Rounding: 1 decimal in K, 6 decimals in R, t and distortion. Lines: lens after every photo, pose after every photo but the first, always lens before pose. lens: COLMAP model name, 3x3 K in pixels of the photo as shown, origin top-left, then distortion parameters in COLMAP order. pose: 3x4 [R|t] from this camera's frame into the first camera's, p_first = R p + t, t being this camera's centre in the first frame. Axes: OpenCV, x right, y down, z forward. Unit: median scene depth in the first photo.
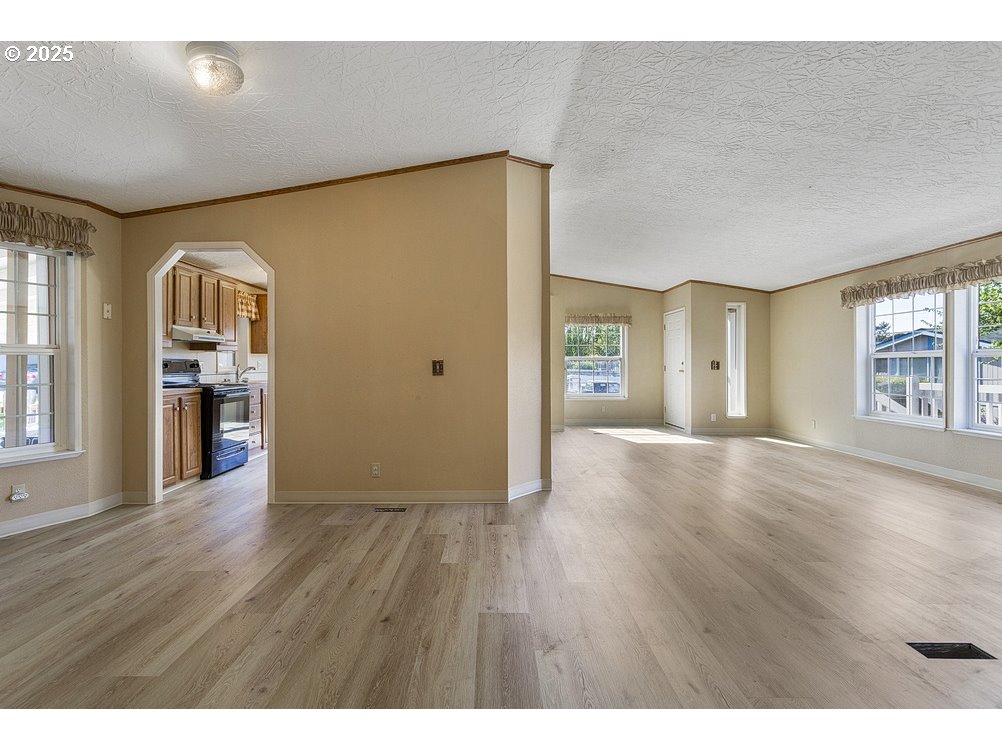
lens RADIAL K [[481.5, 0, 500.2], [0, 481.5, 366.3], [0, 0, 1]] dist [0.003156, 0.000567]
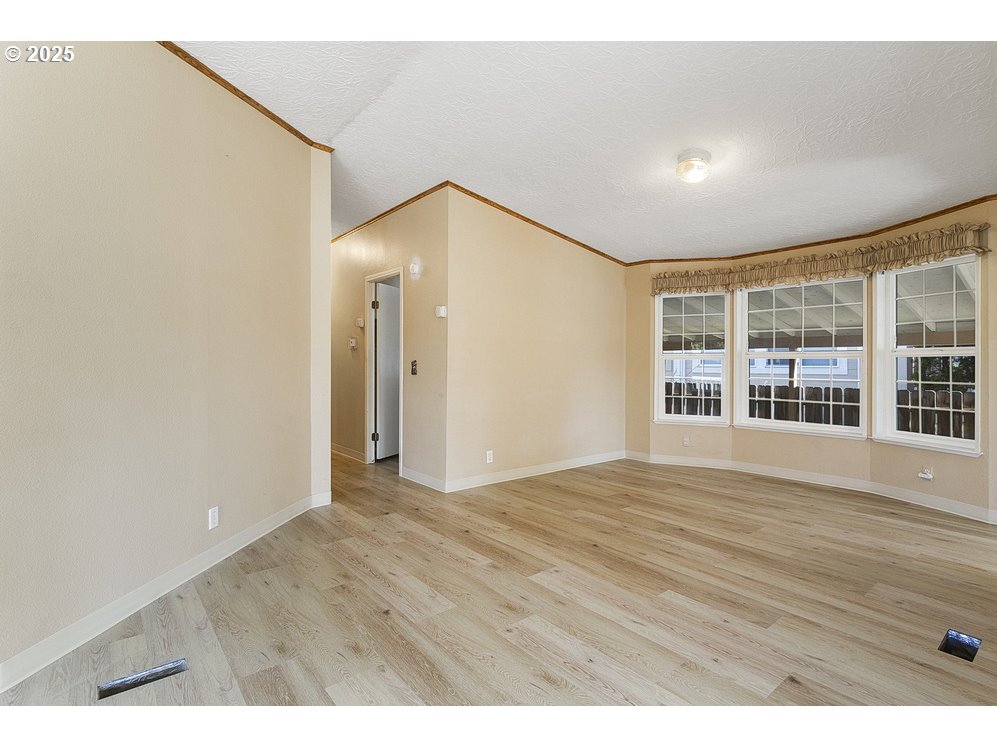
lens RADIAL K [[507.6, 0, 498.5], [0, 507.6, 373.5], [0, 0, 1]] dist [-0.002575, -0.000292]
pose [[-0.791098, 0.015256, -0.611499, 0.809356], [-0.000731, 0.999665, 0.025887, -0.019568], [0.611688, 0.020927, -0.790822, 1.798504]]
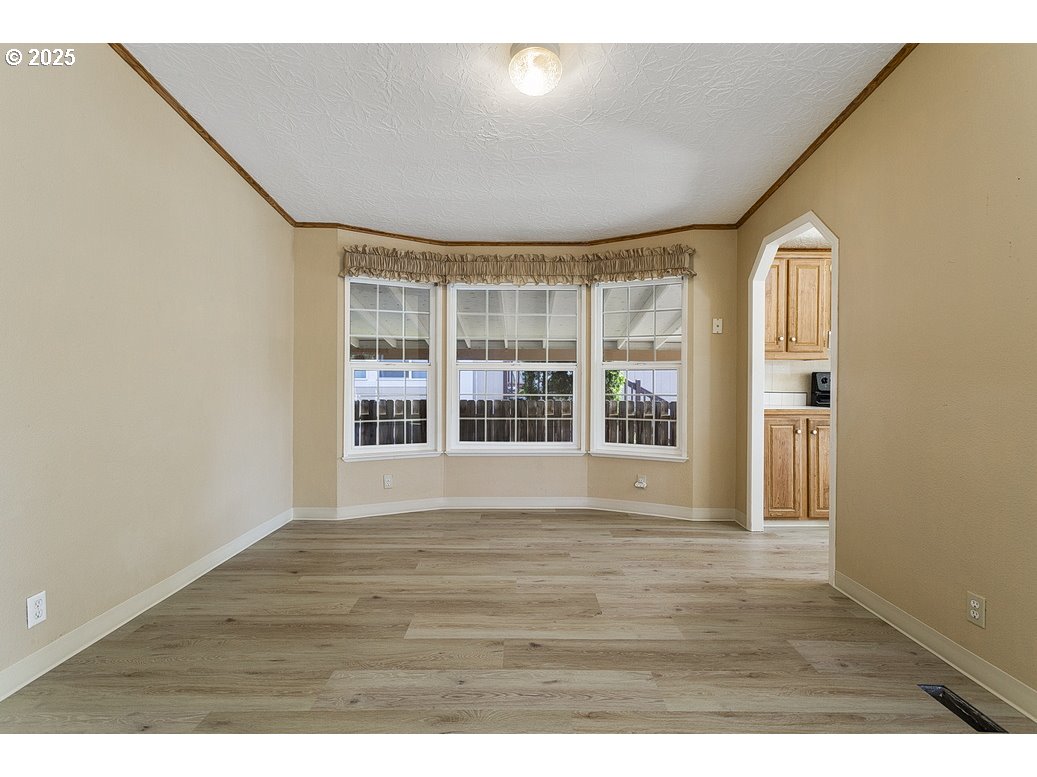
lens RADIAL K [[498.3, 0, 517.7], [0, 498.3, 379.0], [0, 0, 1]] dist [0.003156, 0.000567]
pose [[-0.011057, 0.008302, -0.999904, 0.384370], [-0.008821, 0.999926, 0.008400, -0.011905], [0.999900, 0.008913, -0.010983, 0.948644]]
